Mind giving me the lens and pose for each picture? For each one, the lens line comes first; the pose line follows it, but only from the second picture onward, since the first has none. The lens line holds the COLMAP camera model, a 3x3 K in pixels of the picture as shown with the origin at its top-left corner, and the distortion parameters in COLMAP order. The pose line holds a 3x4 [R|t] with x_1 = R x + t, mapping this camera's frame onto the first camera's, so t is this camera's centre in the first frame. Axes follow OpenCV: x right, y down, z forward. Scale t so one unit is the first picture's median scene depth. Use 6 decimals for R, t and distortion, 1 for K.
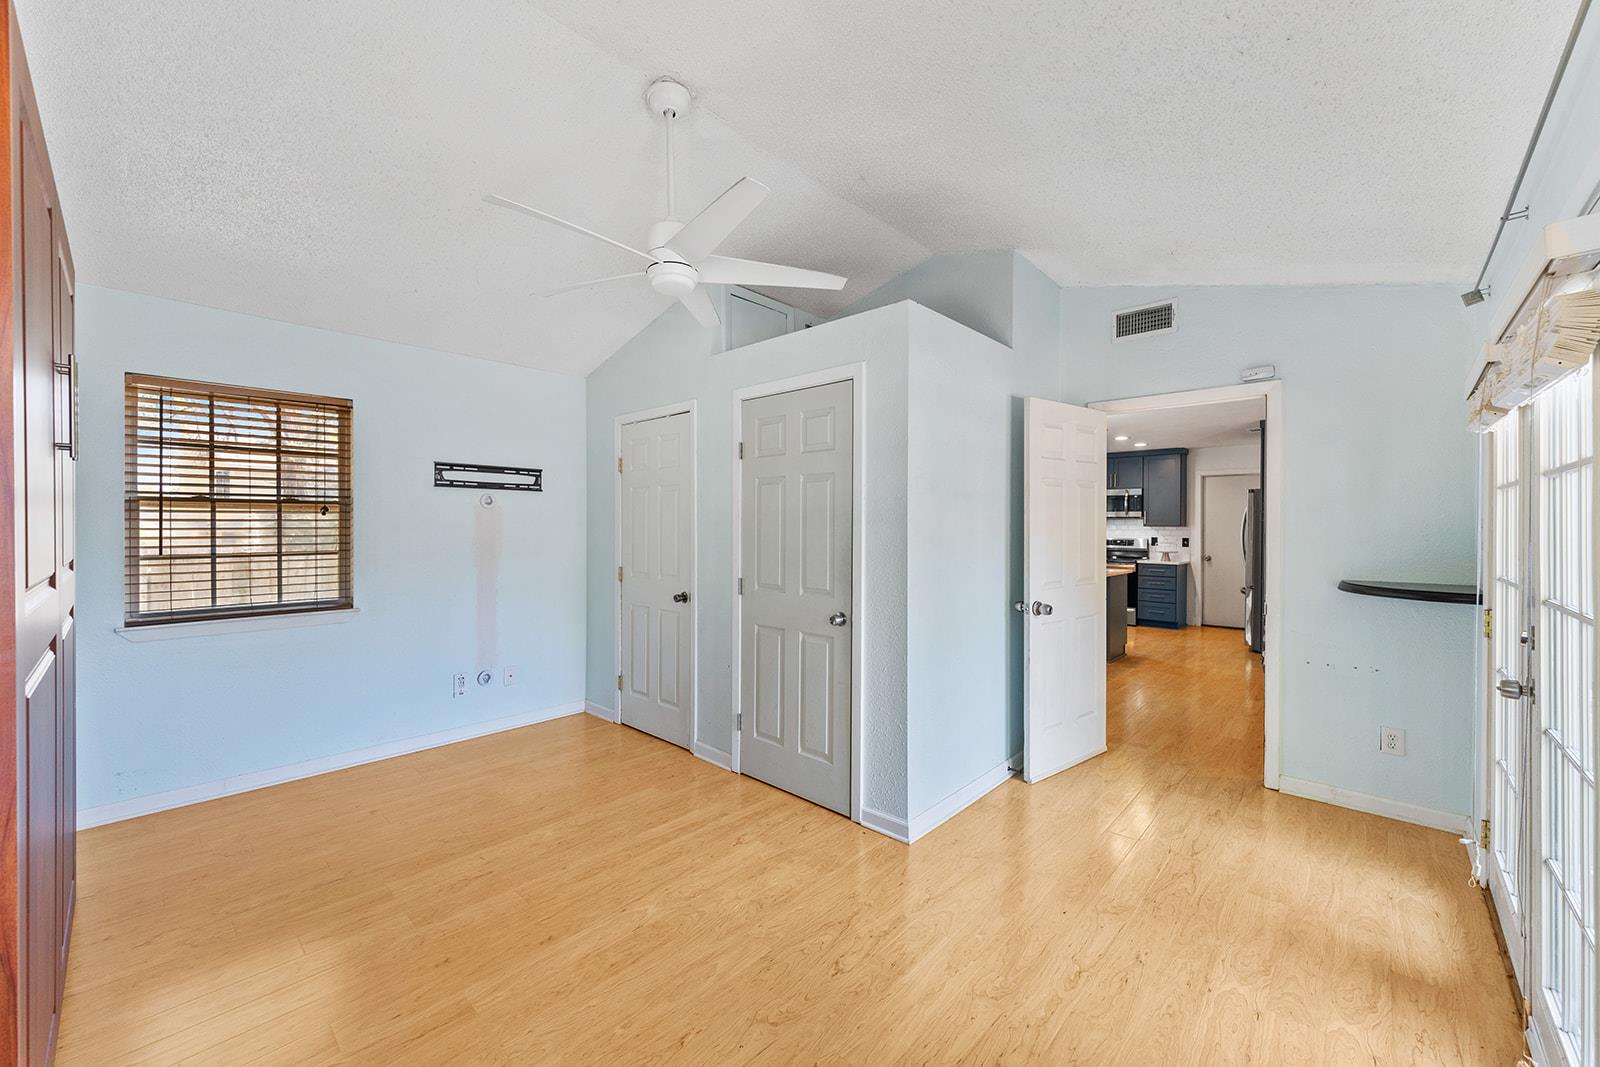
lens RADIAL K [[627.3, 0, 790.5], [0, 627.3, 528.1], [0, 0, 1]] dist [0.001085, 0.000031]
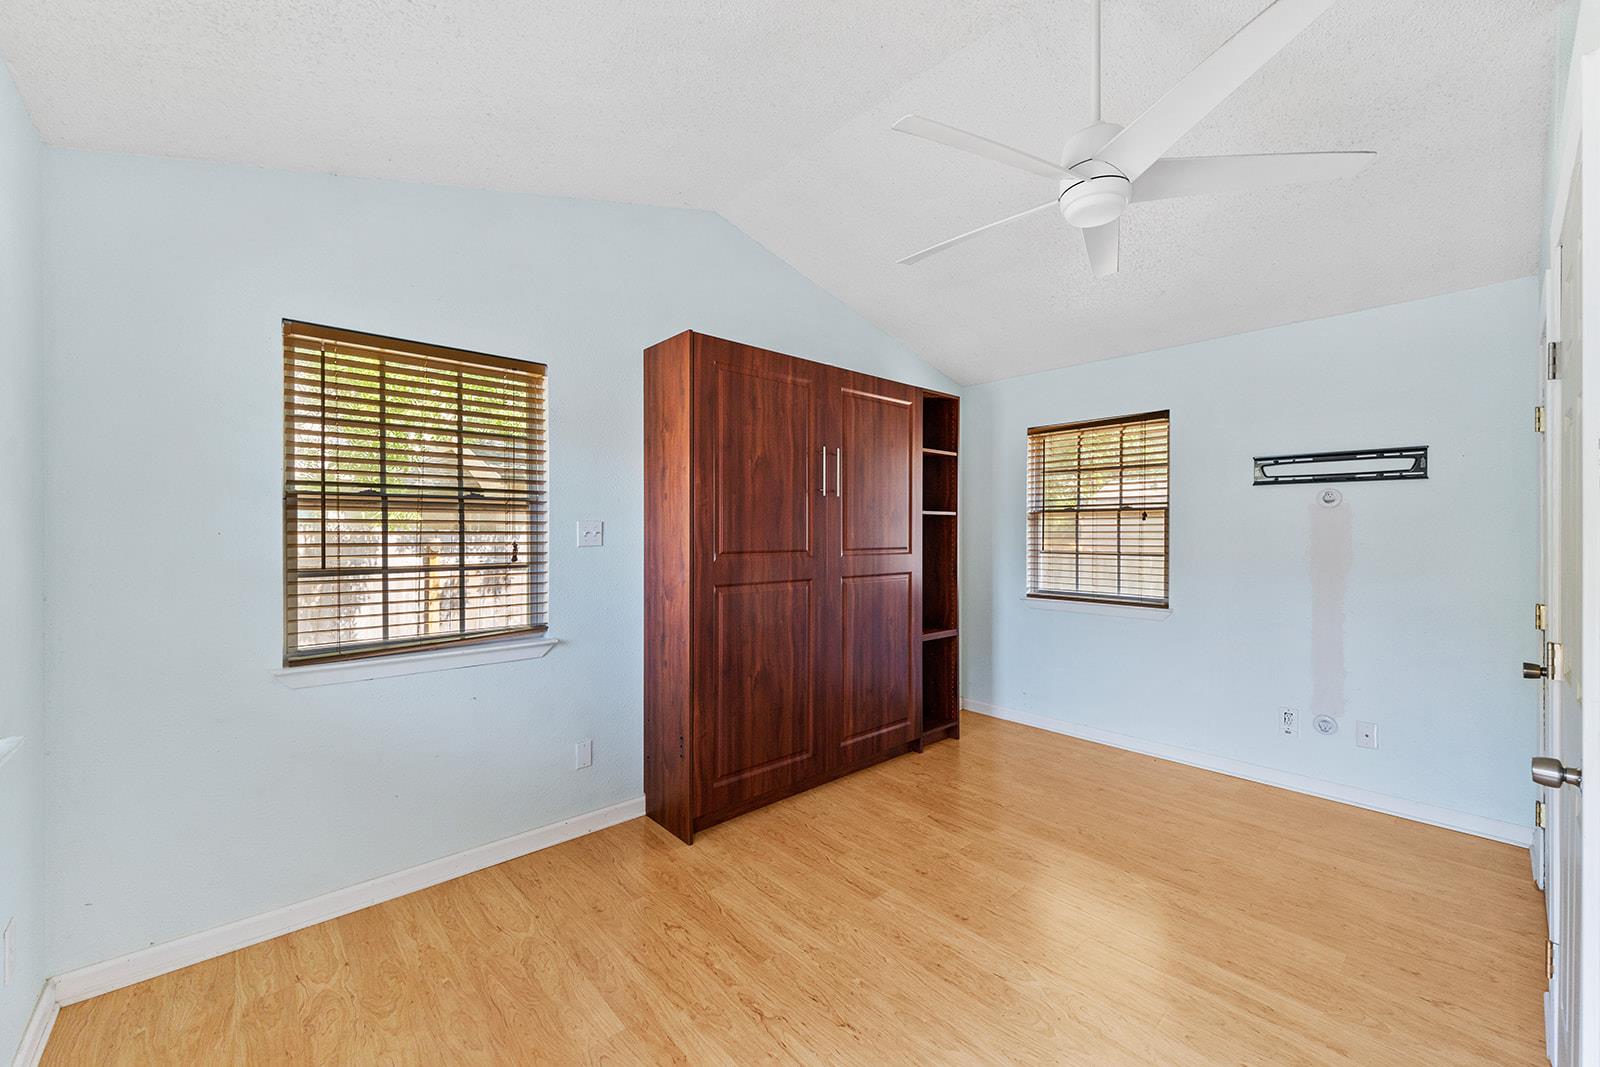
lens RADIAL K [[627.3, 0, 790.4], [0, 627.3, 532.6], [0, 0, 1]] dist [0.001085, 0.000031]
pose [[-0.090746, 0.002387, -0.995871, 0.405899], [-0.007440, 0.999968, 0.003074, 0.002453], [0.995846, 0.007688, -0.090725, 0.470559]]
